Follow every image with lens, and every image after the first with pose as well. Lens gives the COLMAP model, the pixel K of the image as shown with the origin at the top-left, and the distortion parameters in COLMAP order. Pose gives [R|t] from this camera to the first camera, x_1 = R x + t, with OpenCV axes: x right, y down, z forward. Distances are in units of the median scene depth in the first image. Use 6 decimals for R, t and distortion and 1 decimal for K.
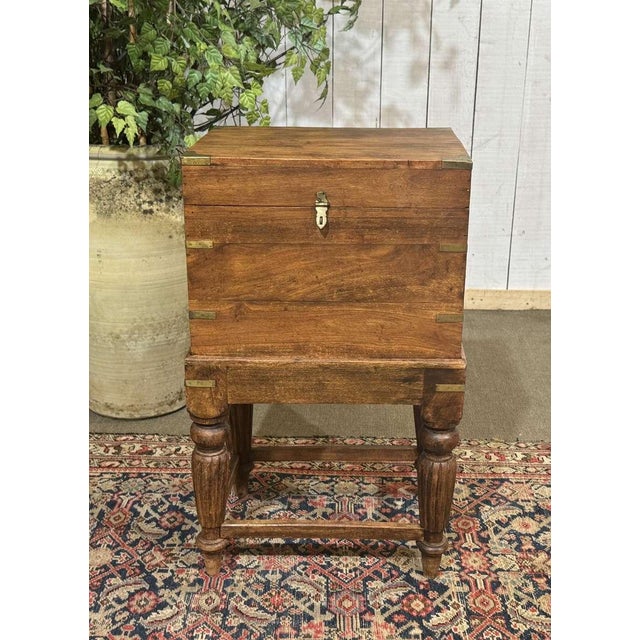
lens RADIAL K [[898.5, 0, 358.4], [0, 898.5, 294.0], [0, 0, 1]] dist [0.110581, 0.000000]
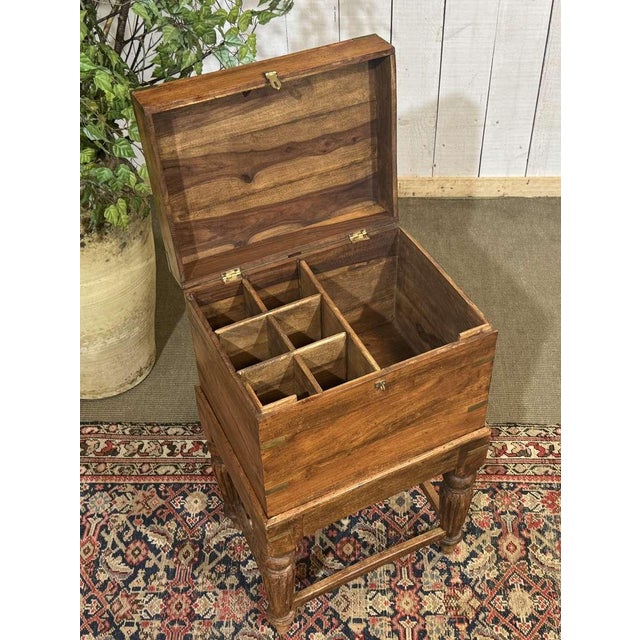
lens RADIAL K [[898.5, 0, 364.5], [0, 898.5, 307.1], [0, 0, 1]] dist [0.110581, 0.000000]
pose [[0.999941, -0.010694, -0.001777, 0.081890], [0.010477, 0.911248, 0.411726, -0.509681], [-0.002783, -0.411720, 0.911306, 0.122034]]
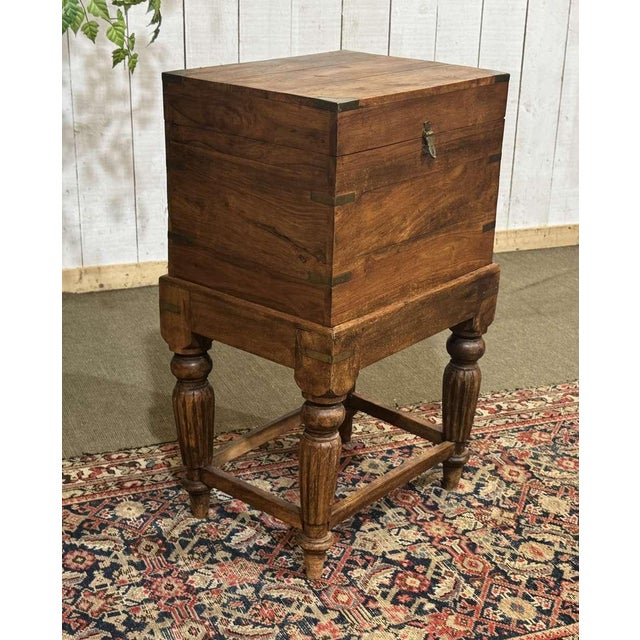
lens RADIAL K [[1110.8, 0, 351.2], [0, 1110.8, 316.9], [0, 0, 1]] dist [0.135388, 0.000000]
pose [[0.912702, -0.124247, 0.389280, -0.372592], [0.108869, 0.992157, 0.061414, -0.000912], [-0.393857, -0.013672, 0.919070, -0.012279]]
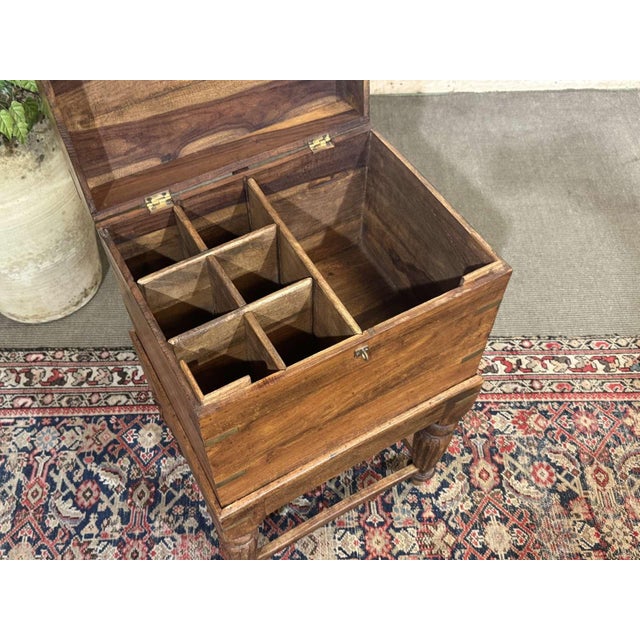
lens RADIAL K [[683.5, 0, 318.0], [0, 683.5, 321.1], [0, 0, 1]] dist [0.064279, 0.000000]
pose [[0.999128, -0.039306, 0.014112, 0.057141], [0.023999, 0.816926, 0.576242, -0.386269], [-0.034178, -0.575401, 0.817157, 0.494602]]
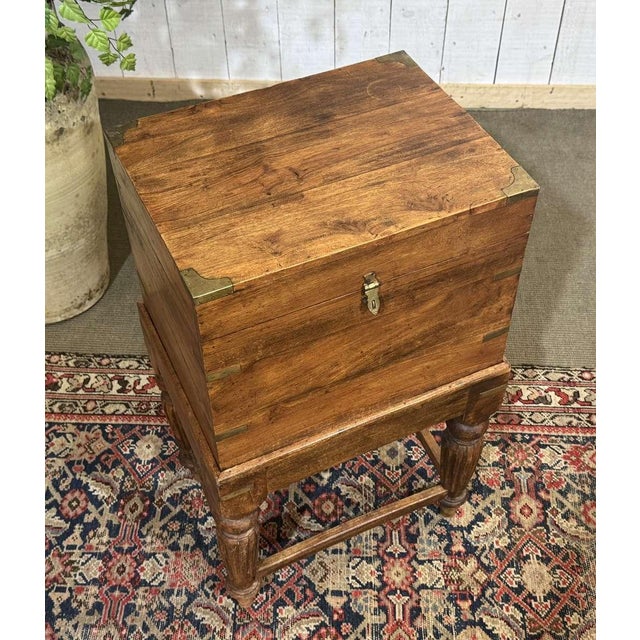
lens RADIAL K [[898.5, 0, 340.3], [0, 898.5, 318.2], [0, 0, 1]] dist [0.110581, 0.000000]
pose [[0.999590, 0.011807, -0.026071, 0.091320], [0.001606, 0.886361, 0.462992, -0.368354], [0.028575, -0.462844, 0.885979, 0.299642]]
